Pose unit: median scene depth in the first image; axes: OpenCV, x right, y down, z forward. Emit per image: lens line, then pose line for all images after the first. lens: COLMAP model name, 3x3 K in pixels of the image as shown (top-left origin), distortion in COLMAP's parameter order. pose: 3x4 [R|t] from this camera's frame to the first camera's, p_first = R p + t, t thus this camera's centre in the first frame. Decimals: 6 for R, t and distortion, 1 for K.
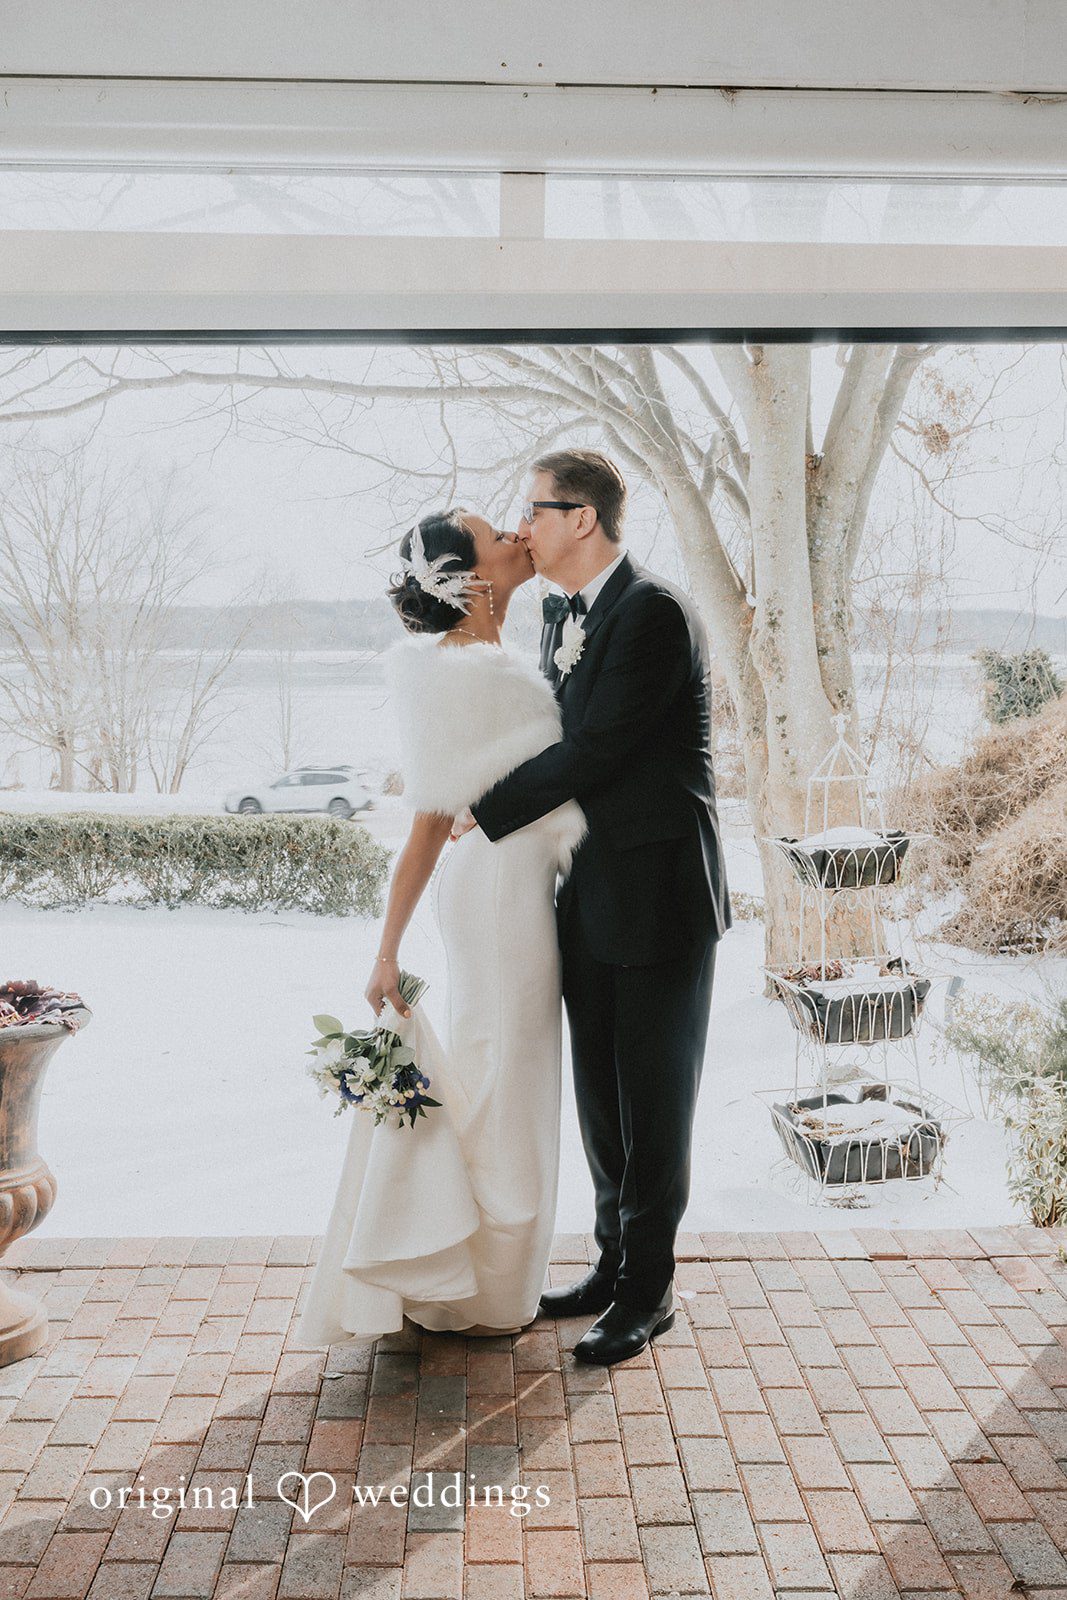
lens RADIAL K [[2053.0, 0, 533.5], [0, 2053.0, 800.0], [0, 0, 1]] dist [-0.013328, 0.039183]
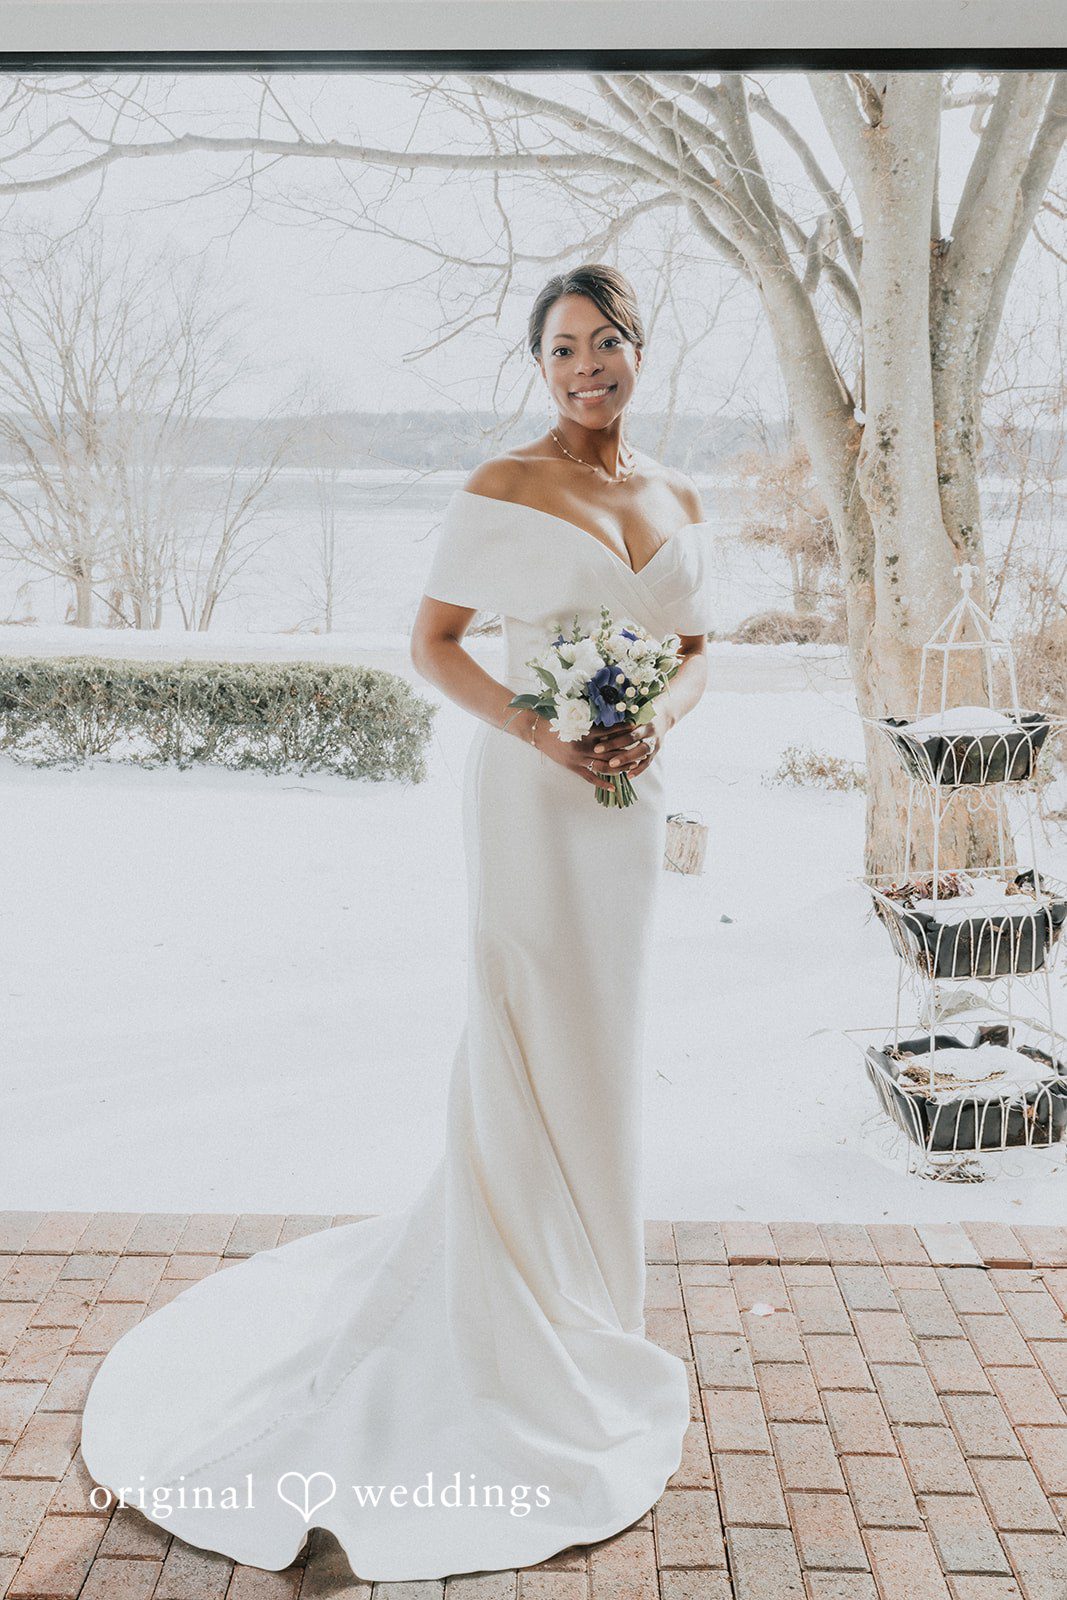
lens RADIAL K [[2053.0, 0, 533.5], [0, 2053.0, 800.0], [0, 0, 1]] dist [-0.013328, 0.039183]
pose [[0.998552, 0.017230, -0.050952, 0.018103], [-0.012570, 0.995825, 0.090409, -0.015225], [0.052297, -0.089638, 0.994600, 0.144163]]
